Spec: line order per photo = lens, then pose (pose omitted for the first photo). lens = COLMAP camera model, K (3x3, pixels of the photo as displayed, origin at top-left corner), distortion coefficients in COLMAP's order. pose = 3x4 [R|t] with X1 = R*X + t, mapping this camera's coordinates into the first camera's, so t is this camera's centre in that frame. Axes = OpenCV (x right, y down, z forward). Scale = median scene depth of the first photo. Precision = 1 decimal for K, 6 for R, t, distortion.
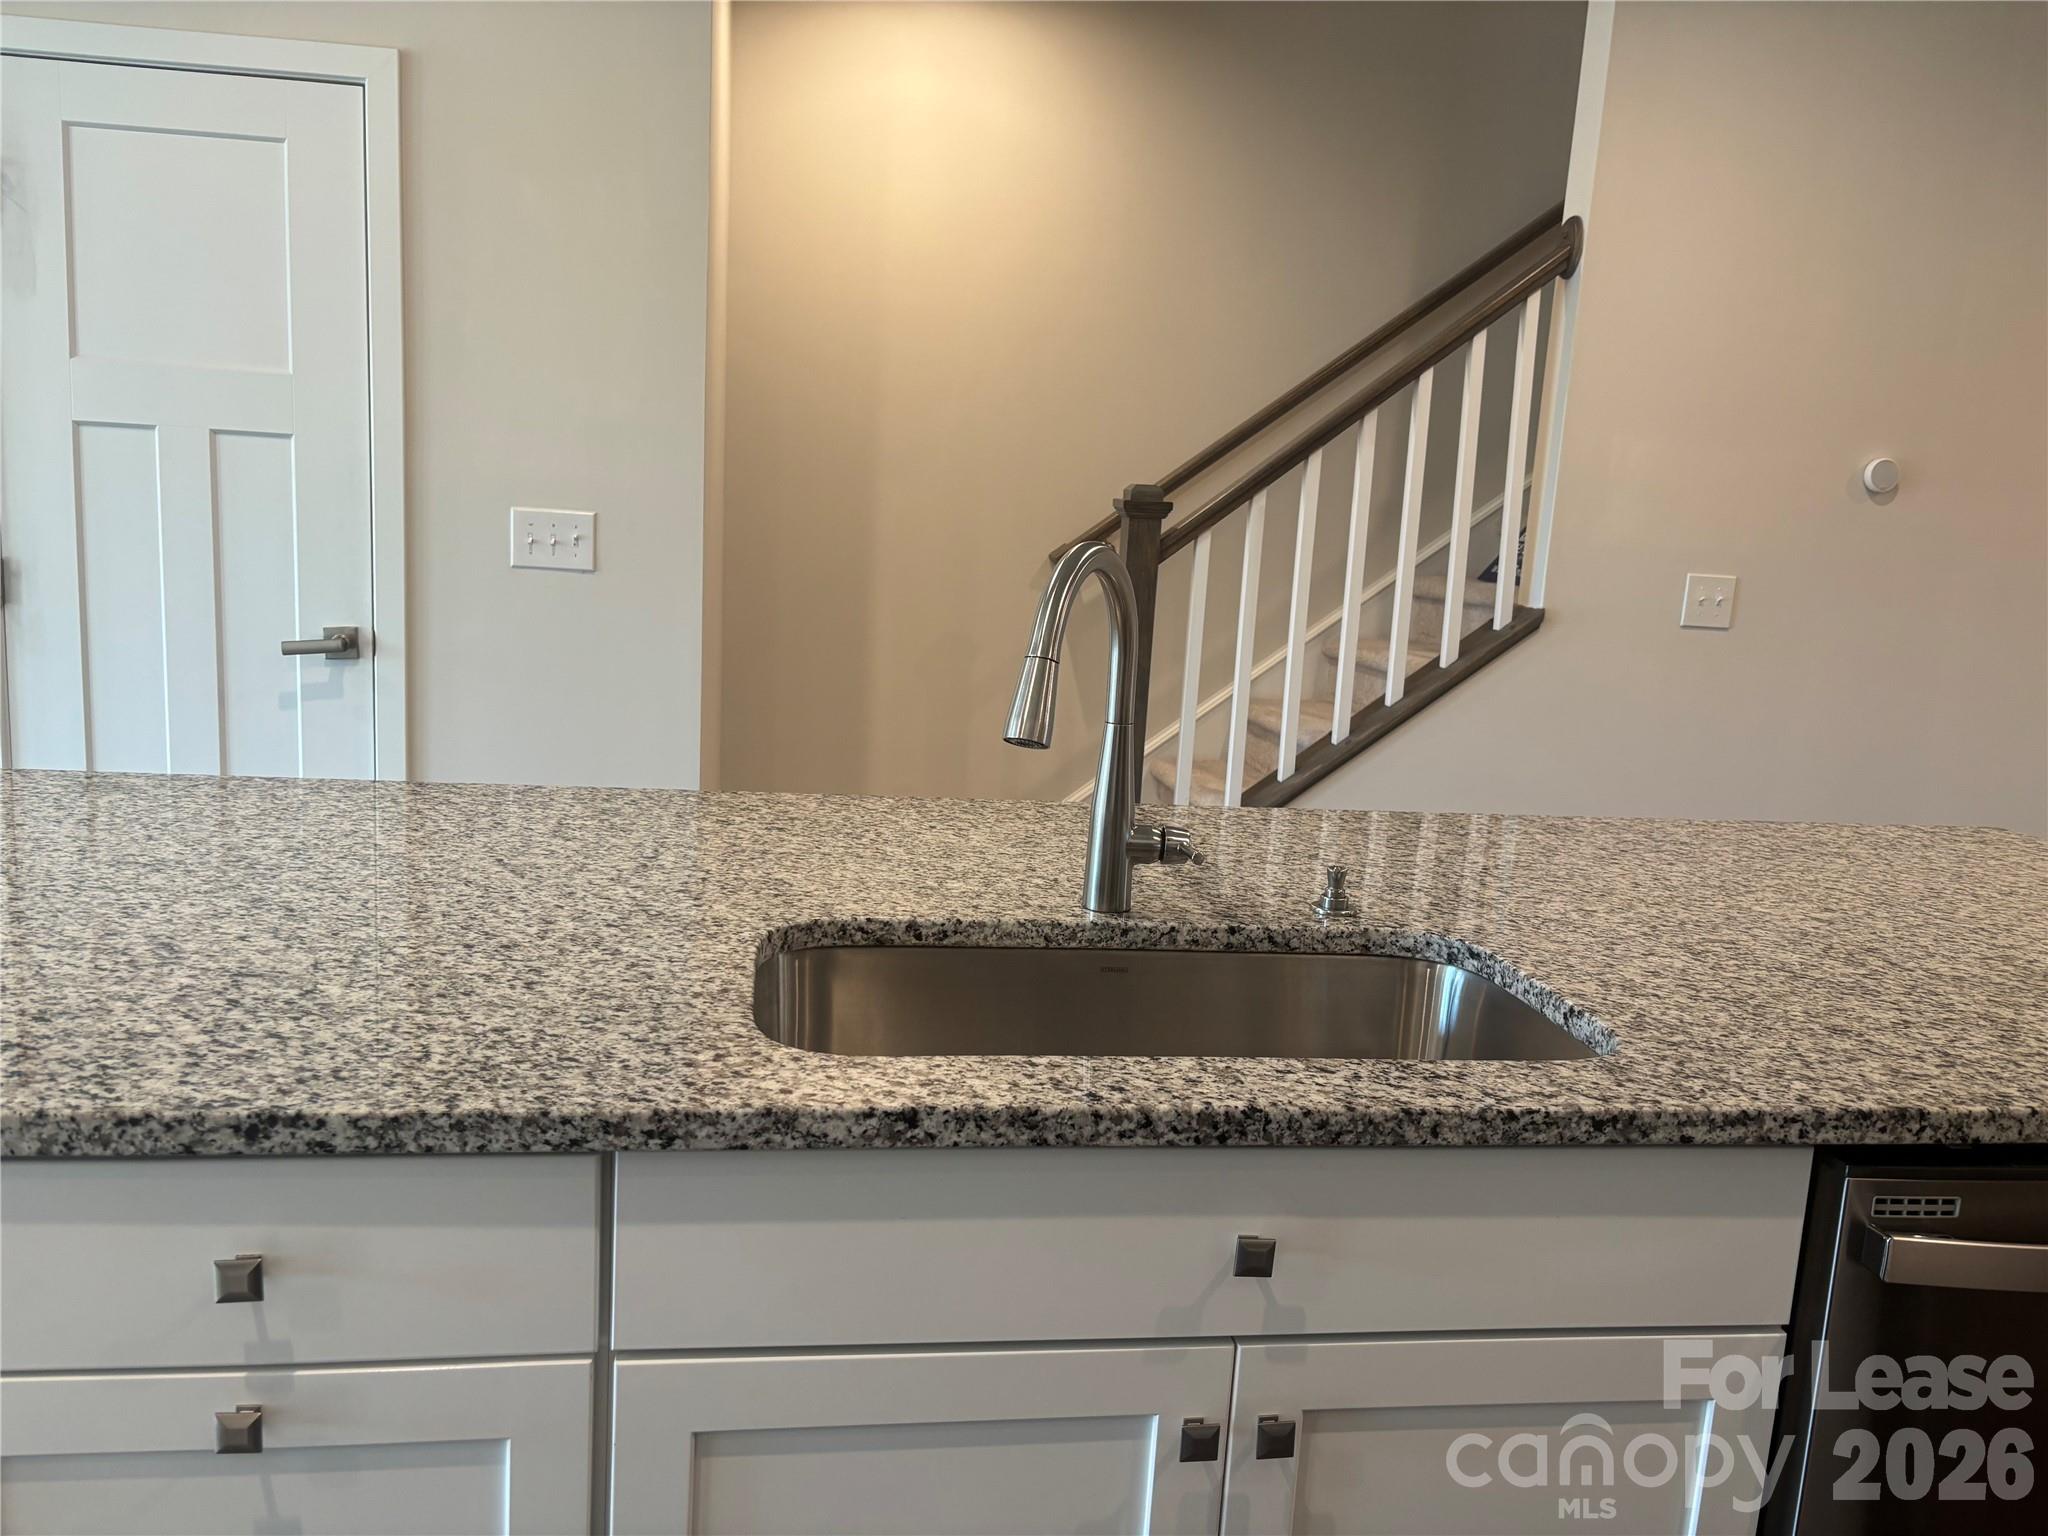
lens RADIAL K [[1548.6, 0, 1031.2], [0, 1548.6, 780.6], [0, 0, 1]] dist [0.011201, 0.001452]
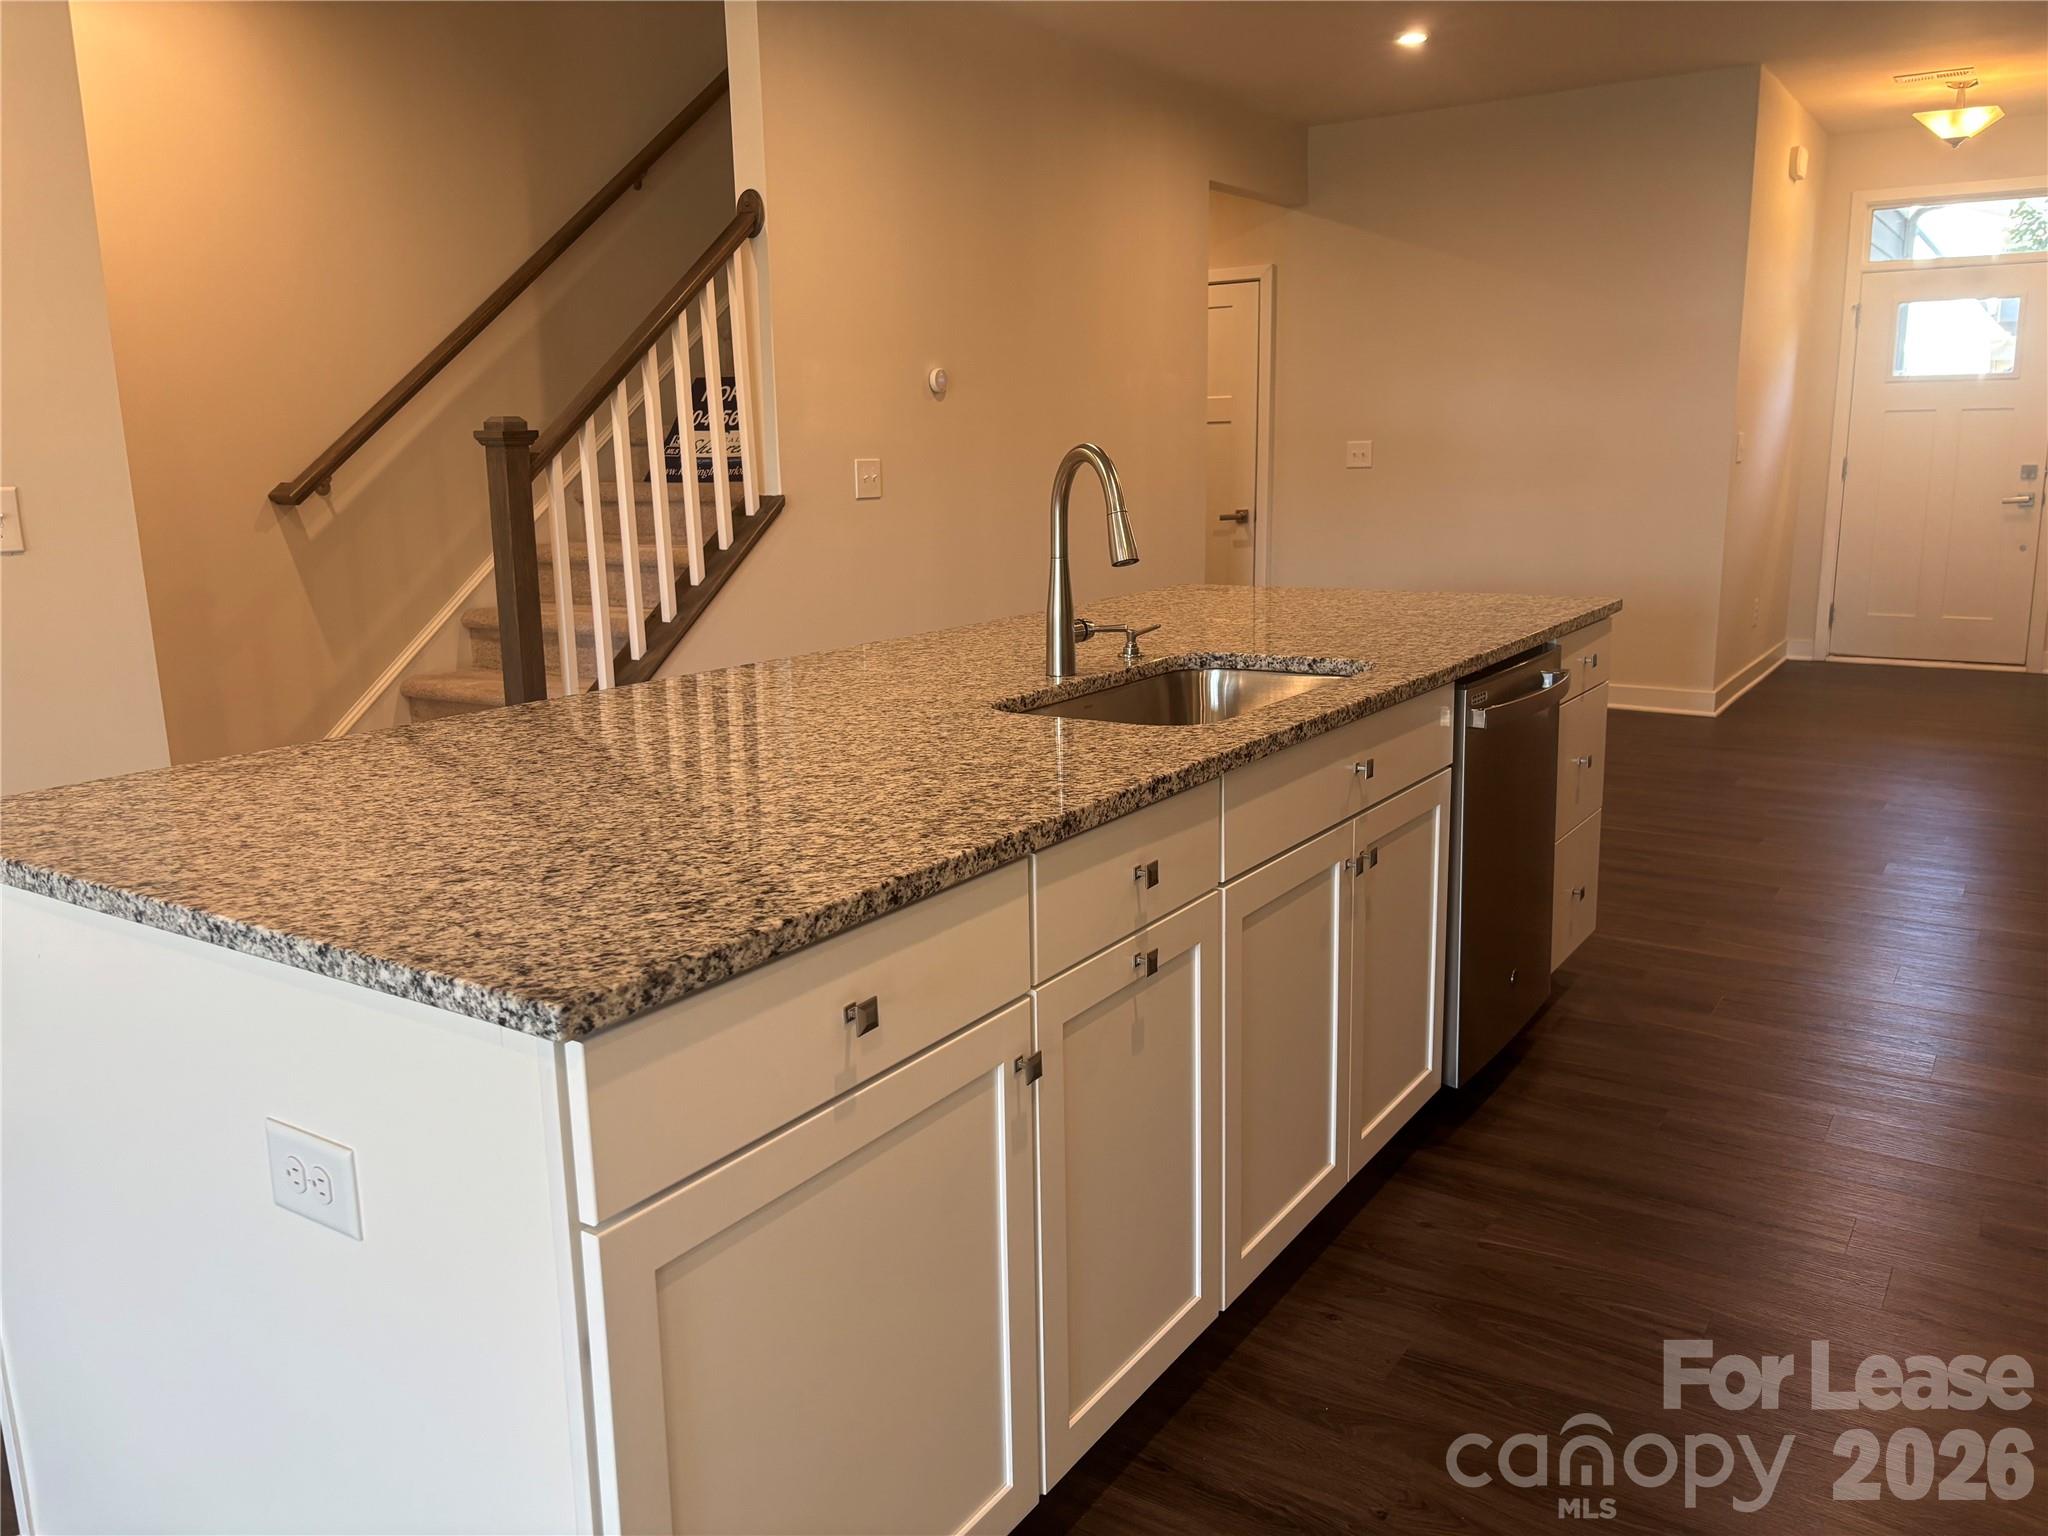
lens RADIAL K [[1584.9, 0, 1024.9], [0, 1584.9, 776.3], [0, 0, 1]] dist [-0.000359, -0.002807]
pose [[0.666954, -0.223462, 0.710801, -1.387798], [0.187936, 0.973576, 0.129731, -0.042246], [-0.721008, 0.047061, 0.691327, -0.126982]]
